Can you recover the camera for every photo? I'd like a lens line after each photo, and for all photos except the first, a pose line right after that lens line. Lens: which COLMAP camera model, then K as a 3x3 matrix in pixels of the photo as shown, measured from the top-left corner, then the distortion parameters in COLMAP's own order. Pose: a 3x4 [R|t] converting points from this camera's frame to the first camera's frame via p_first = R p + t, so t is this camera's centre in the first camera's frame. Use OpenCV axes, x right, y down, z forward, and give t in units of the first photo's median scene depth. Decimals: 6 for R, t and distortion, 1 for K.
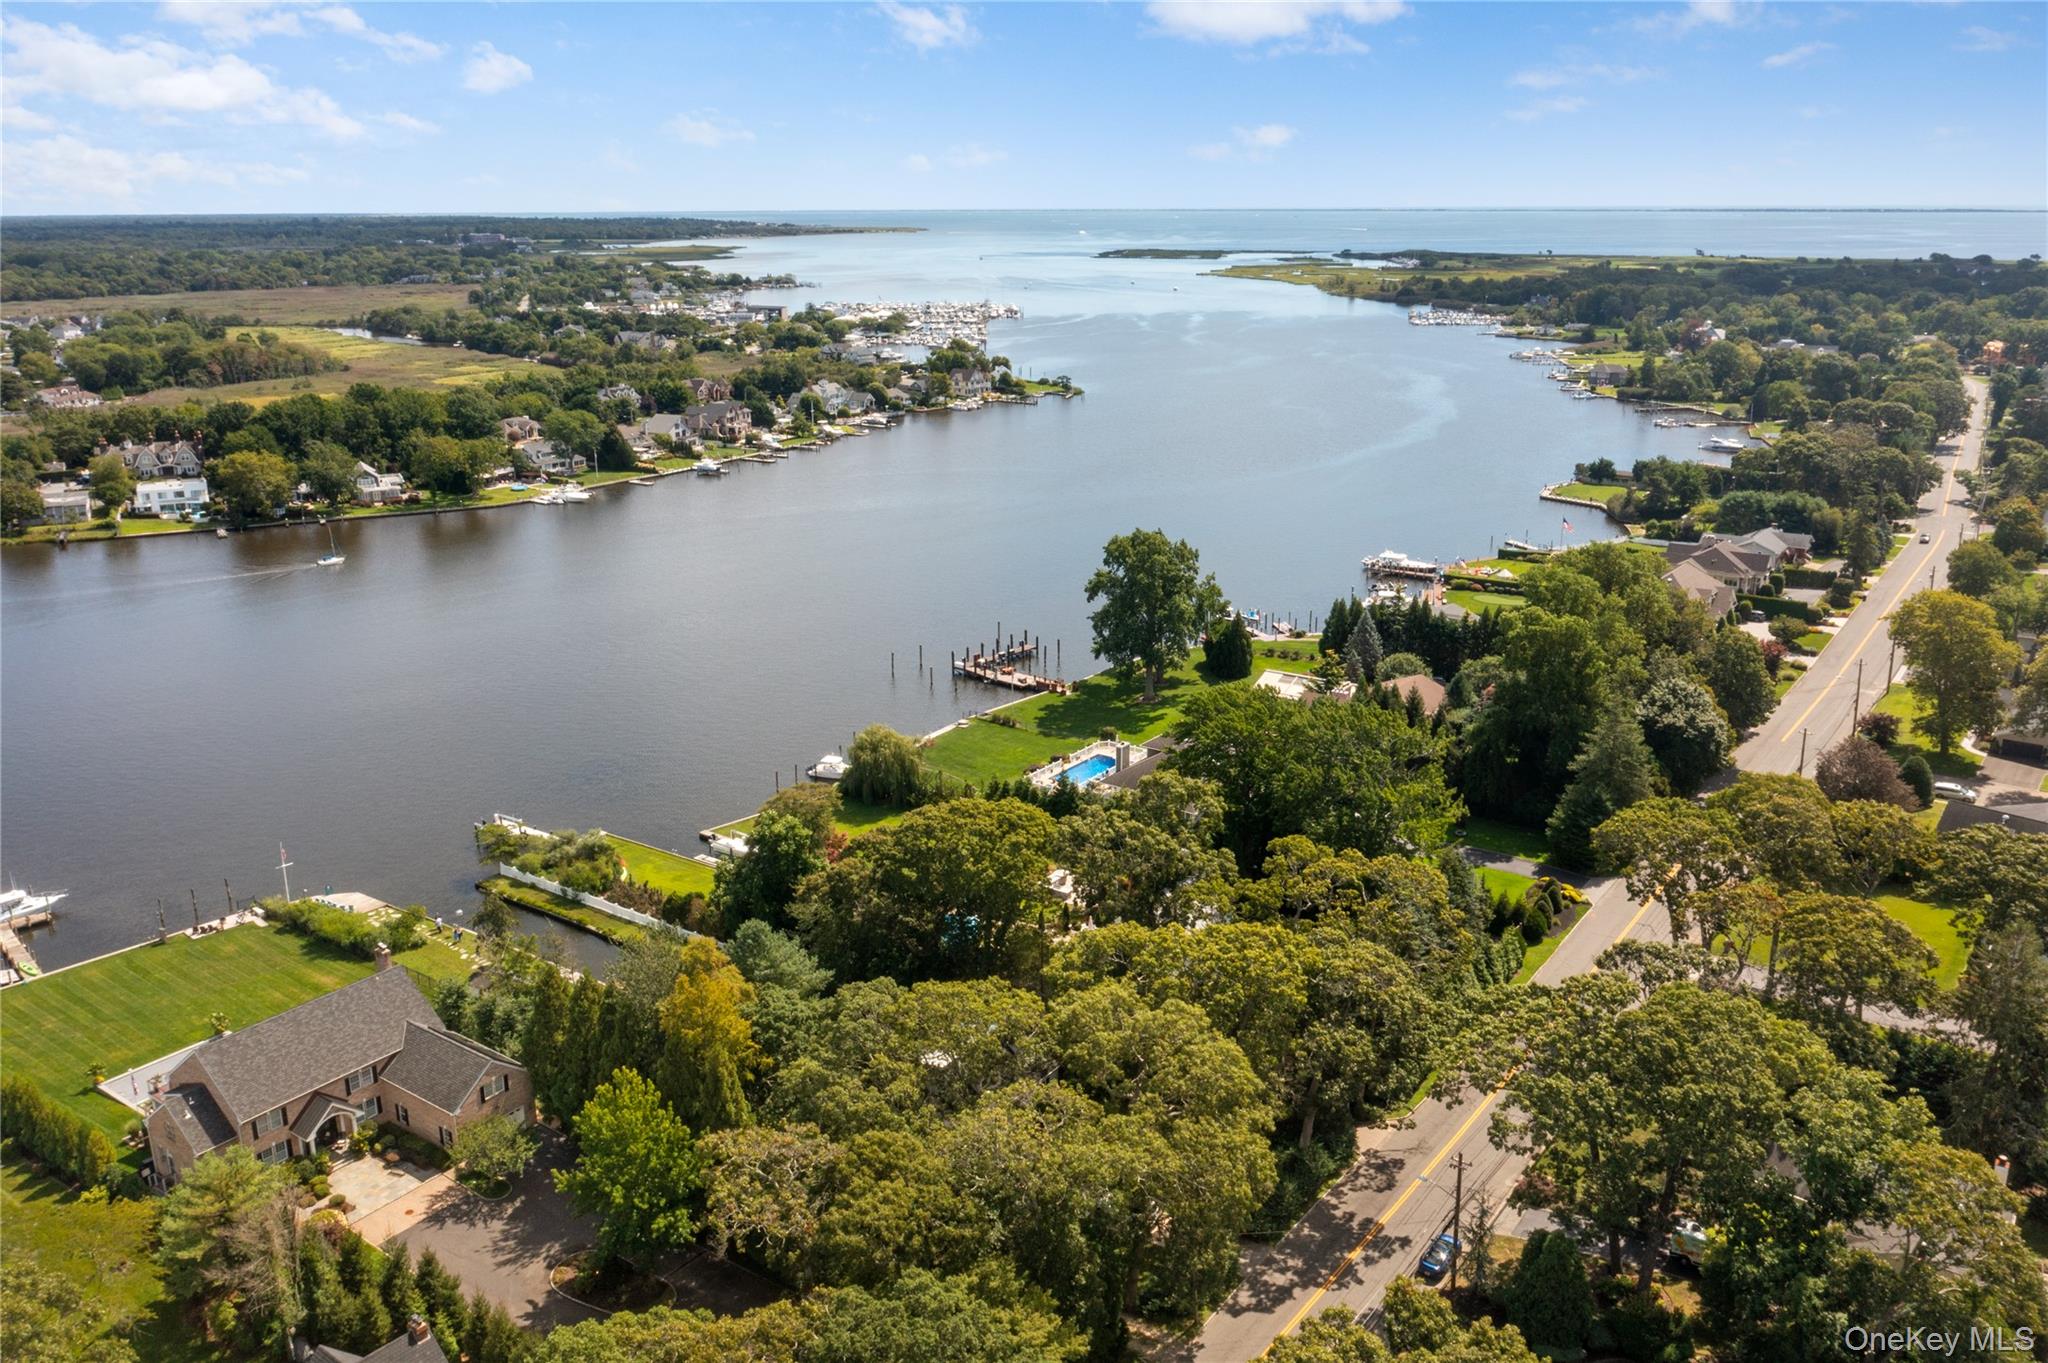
lens RADIAL K [[1605.5, 0, 1024.0], [0, 1605.5, 681.5], [0, 0, 1]] dist [-0.019066, 0.003616]
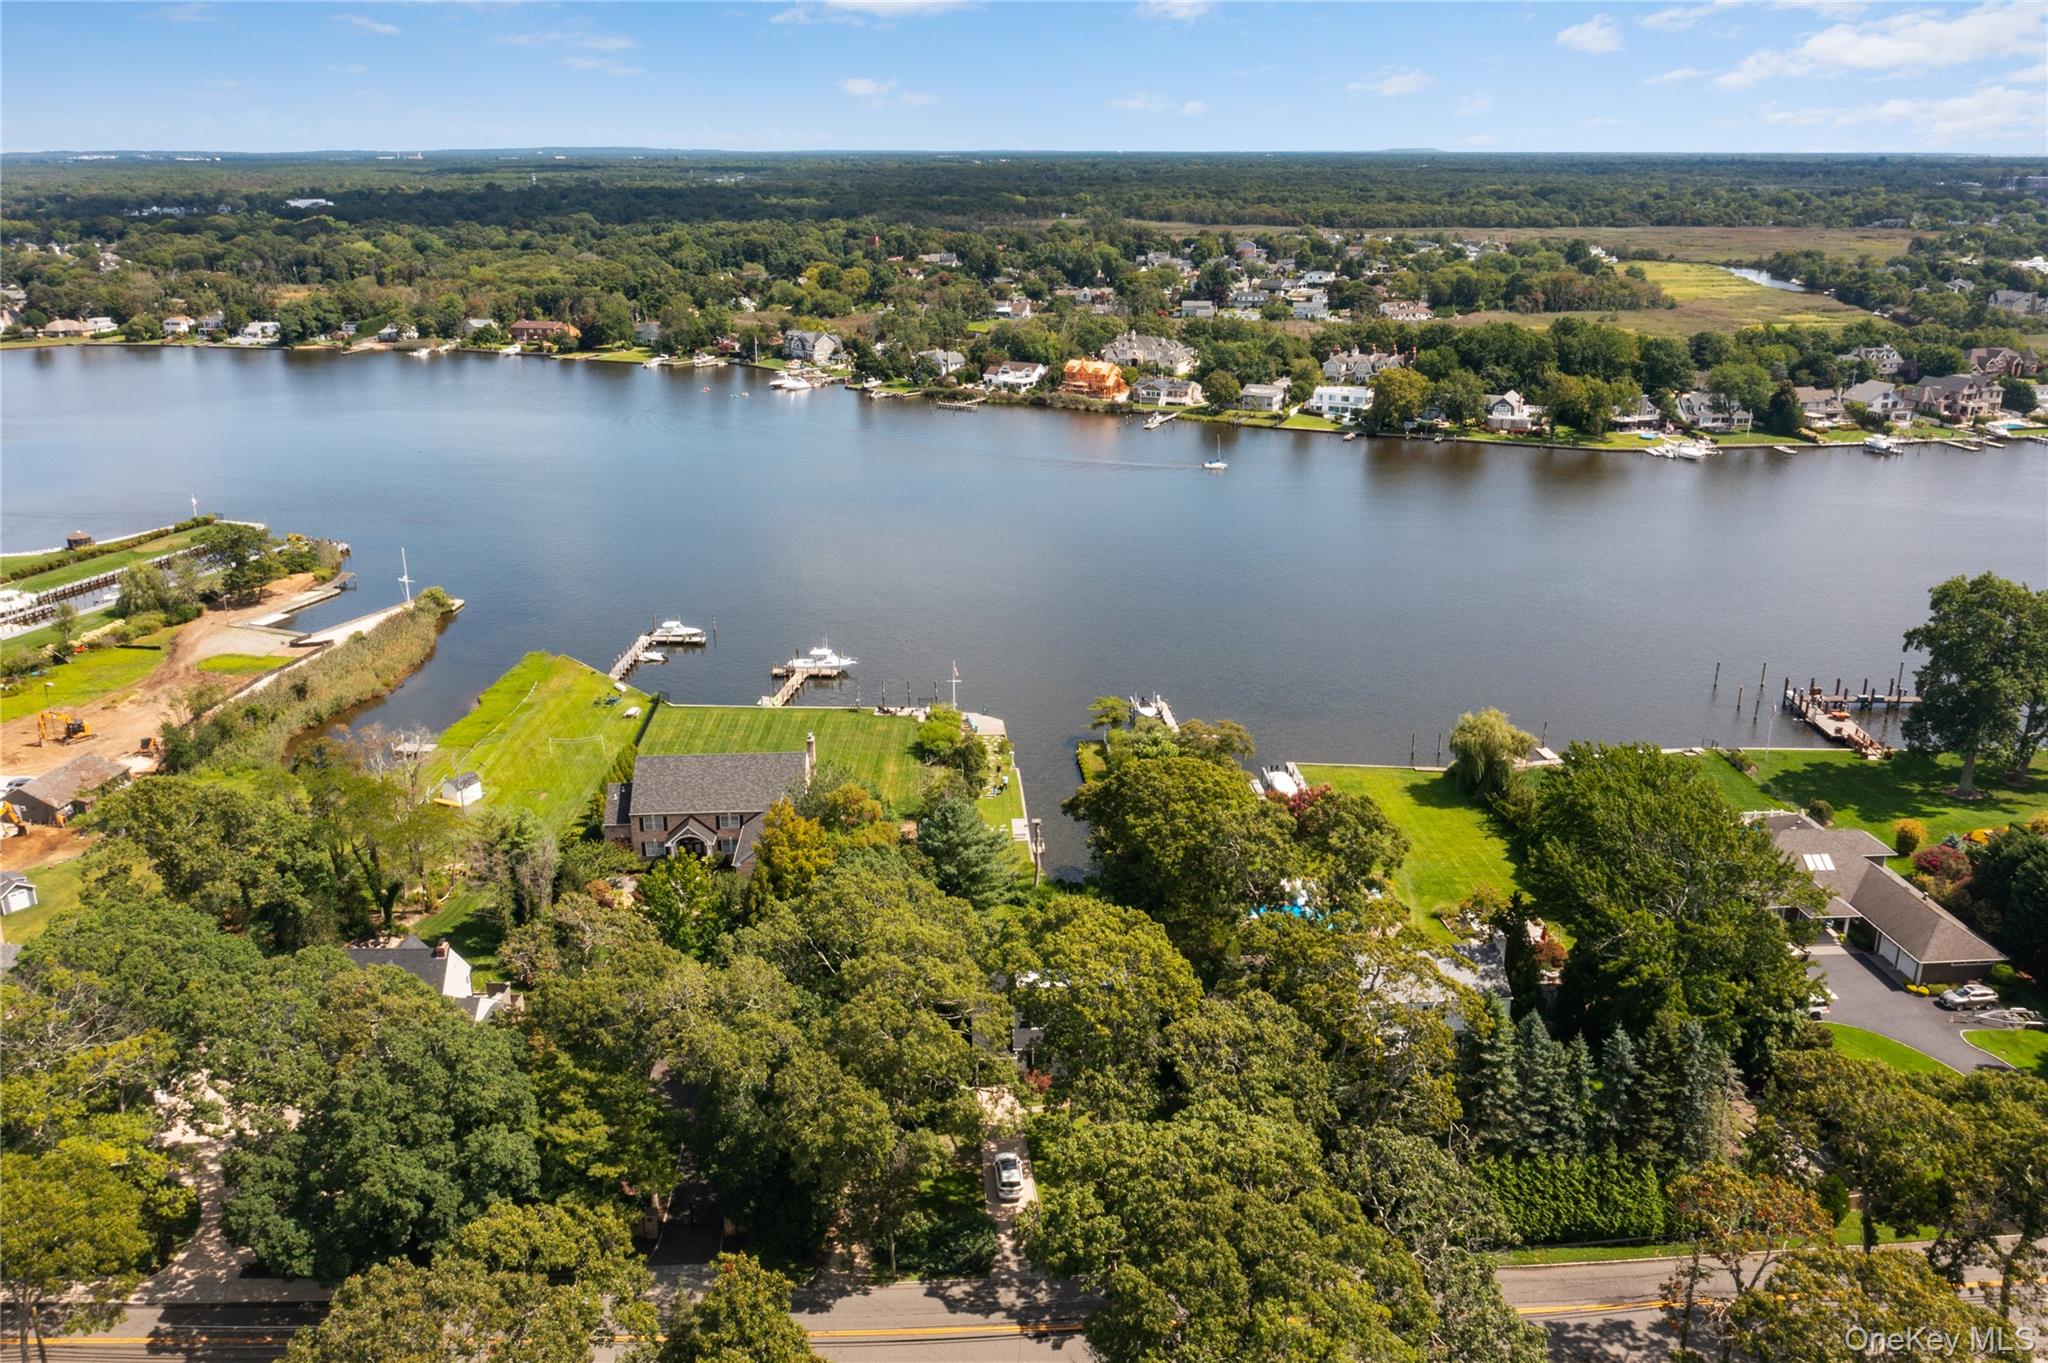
lens RADIAL K [[1605.5, 0, 1024.0], [0, 1605.5, 681.5], [0, 0, 1]] dist [-0.019066, 0.003616]
pose [[0.625200, 0.246143, -0.740634, 0.205434], [-0.219988, 0.966066, 0.135362, -0.026767], [0.748819, 0.078302, 0.658133, 0.098859]]
